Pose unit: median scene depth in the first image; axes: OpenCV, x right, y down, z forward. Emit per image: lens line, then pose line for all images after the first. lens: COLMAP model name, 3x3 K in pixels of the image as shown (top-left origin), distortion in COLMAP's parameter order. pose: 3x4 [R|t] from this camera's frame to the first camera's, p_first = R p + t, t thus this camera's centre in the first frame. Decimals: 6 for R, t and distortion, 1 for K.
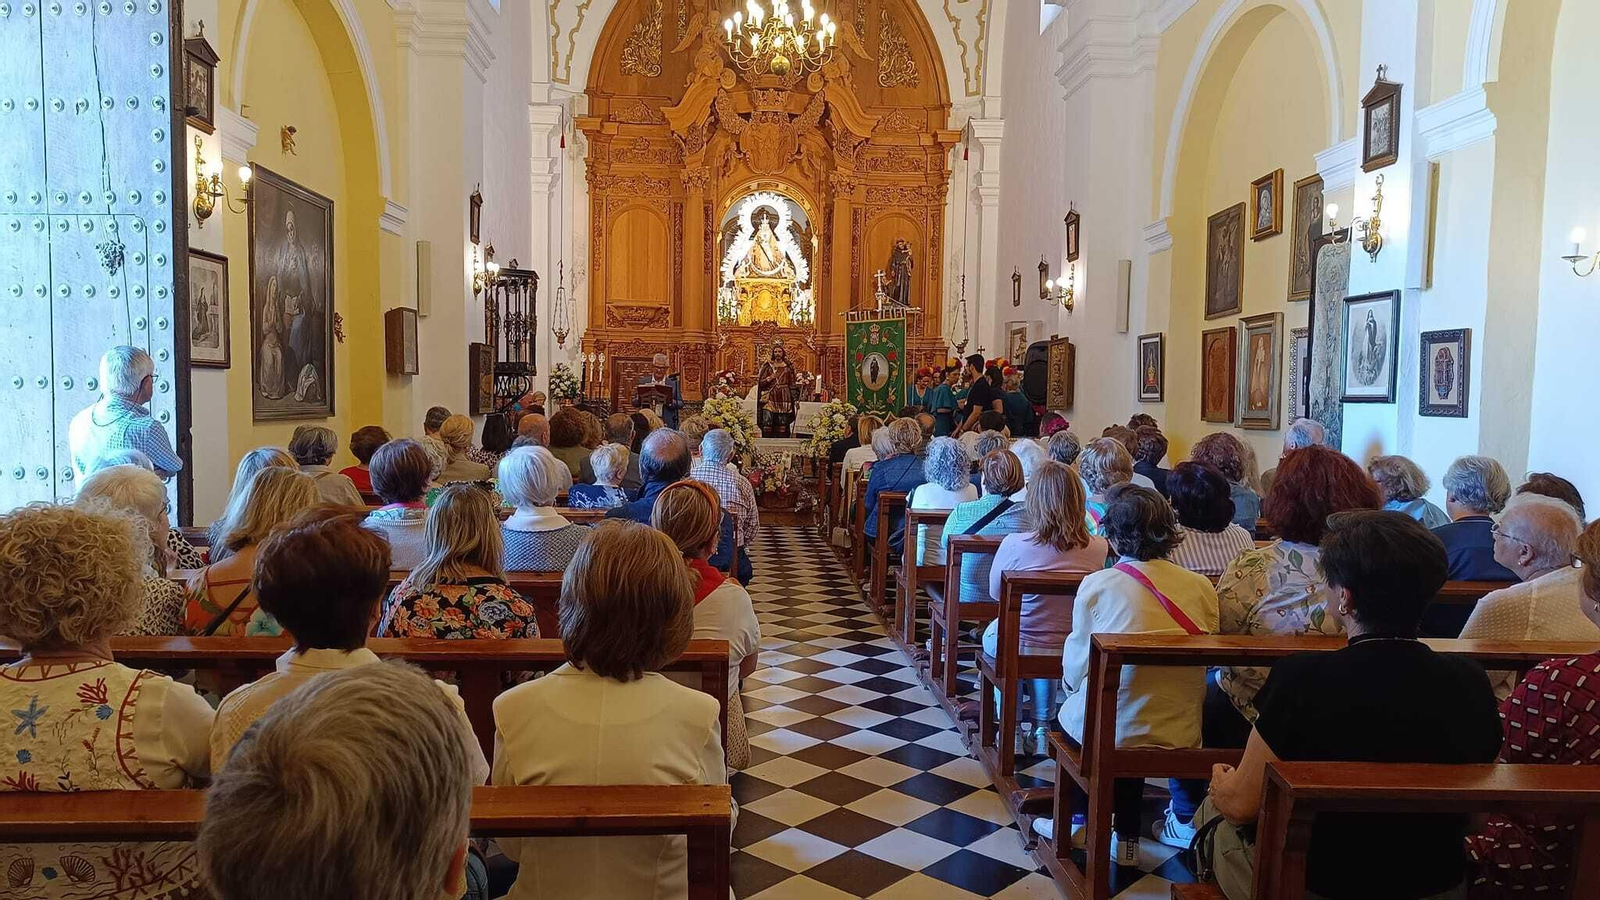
lens RADIAL K [[1080.4, 0, 798.0], [0, 1080.4, 465.4], [0, 0, 1]] dist [0.028075, -0.048753]
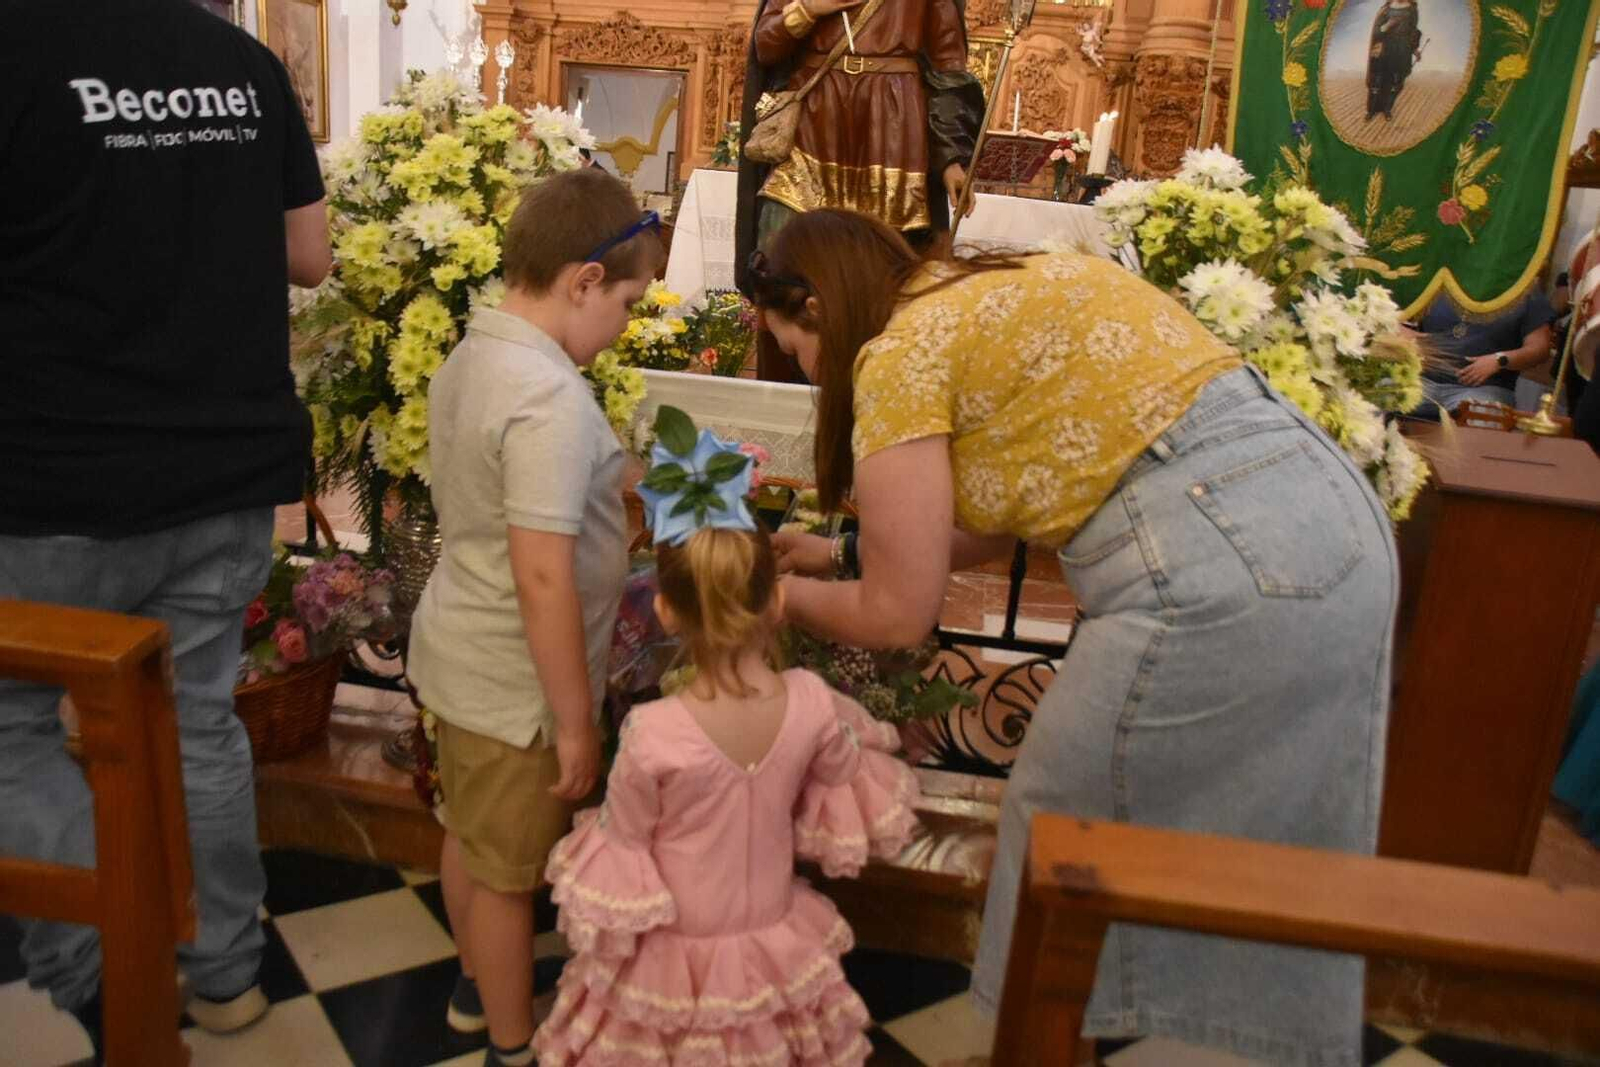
lens RADIAL K [[1293.5, 0, 800.0], [0, 1293.5, 533.5], [0, 0, 1]] dist [-0.168171, 0.211695]
pose [[0.976396, 0.112606, -0.184312, 0.012859], [-0.077551, 0.979213, 0.187426, -0.027706], [0.201586, -0.168708, 0.964832, 0.569841]]
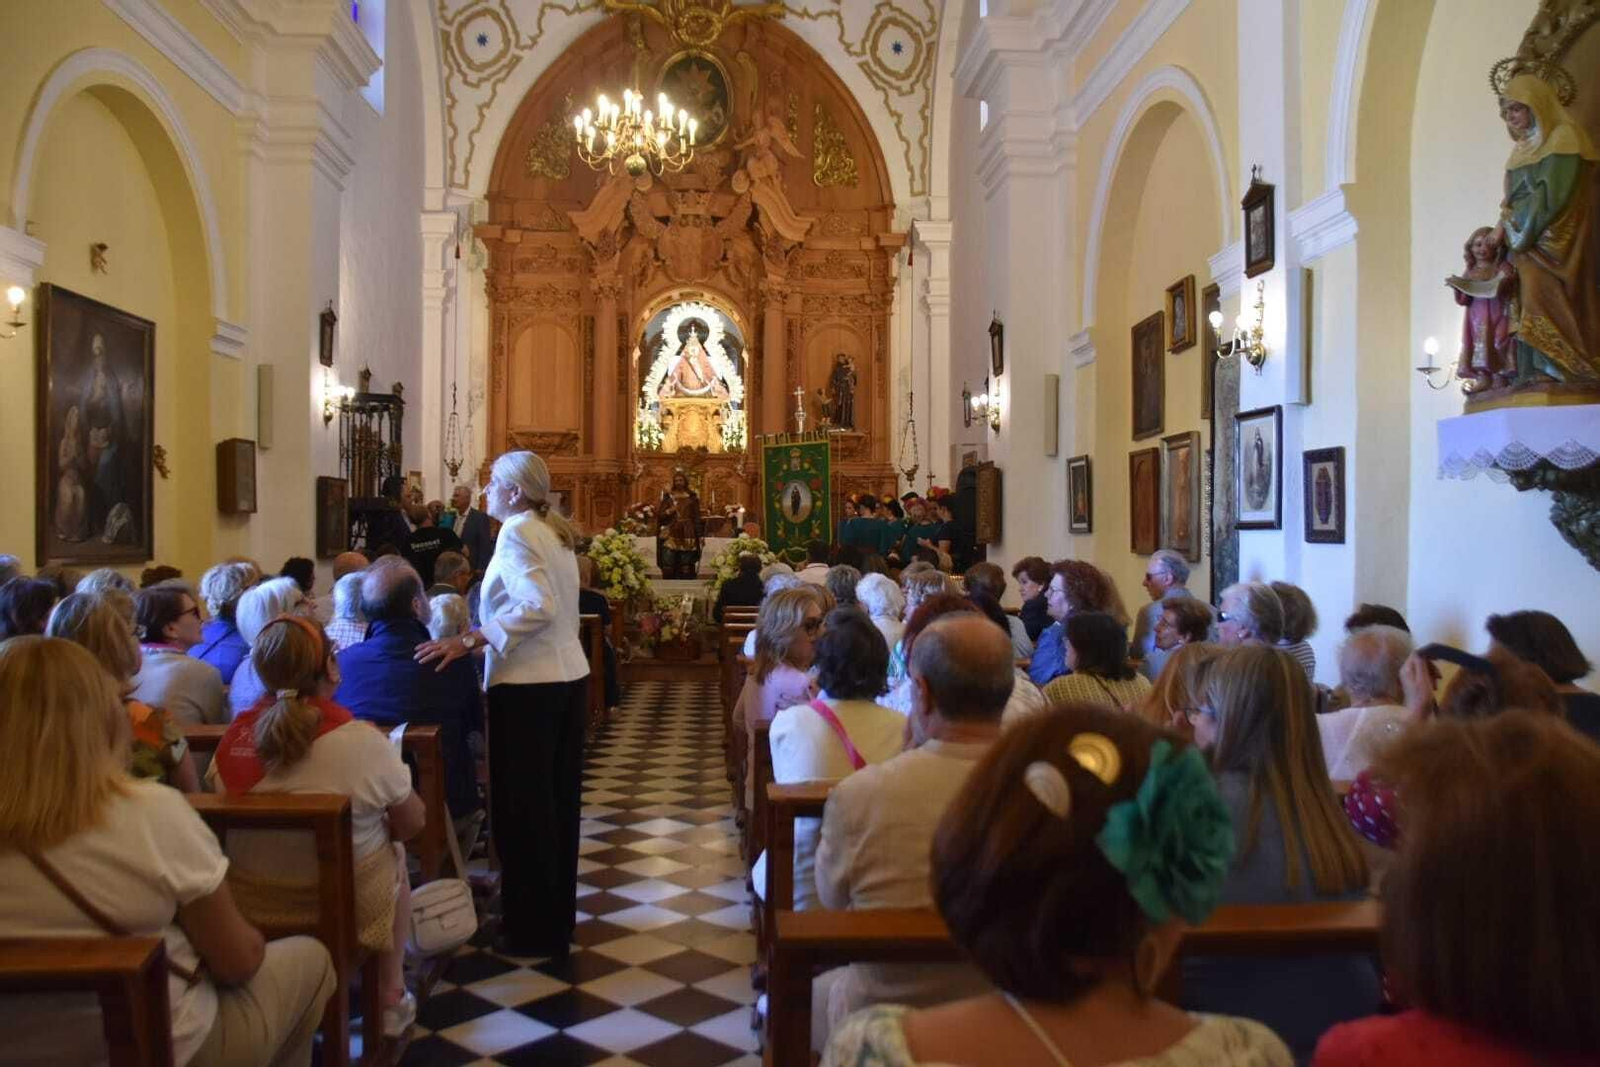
lens RADIAL K [[1249.2, 0, 804.5], [0, 1249.2, 554.6], [0, 0, 1]] dist [-0.138376, 0.146240]
pose [[0.999751, -0.013196, 0.017989, 0.045531], [0.014021, 0.998818, -0.046550, 0.001999], [-0.017353, 0.046791, 0.998754, -0.005769]]
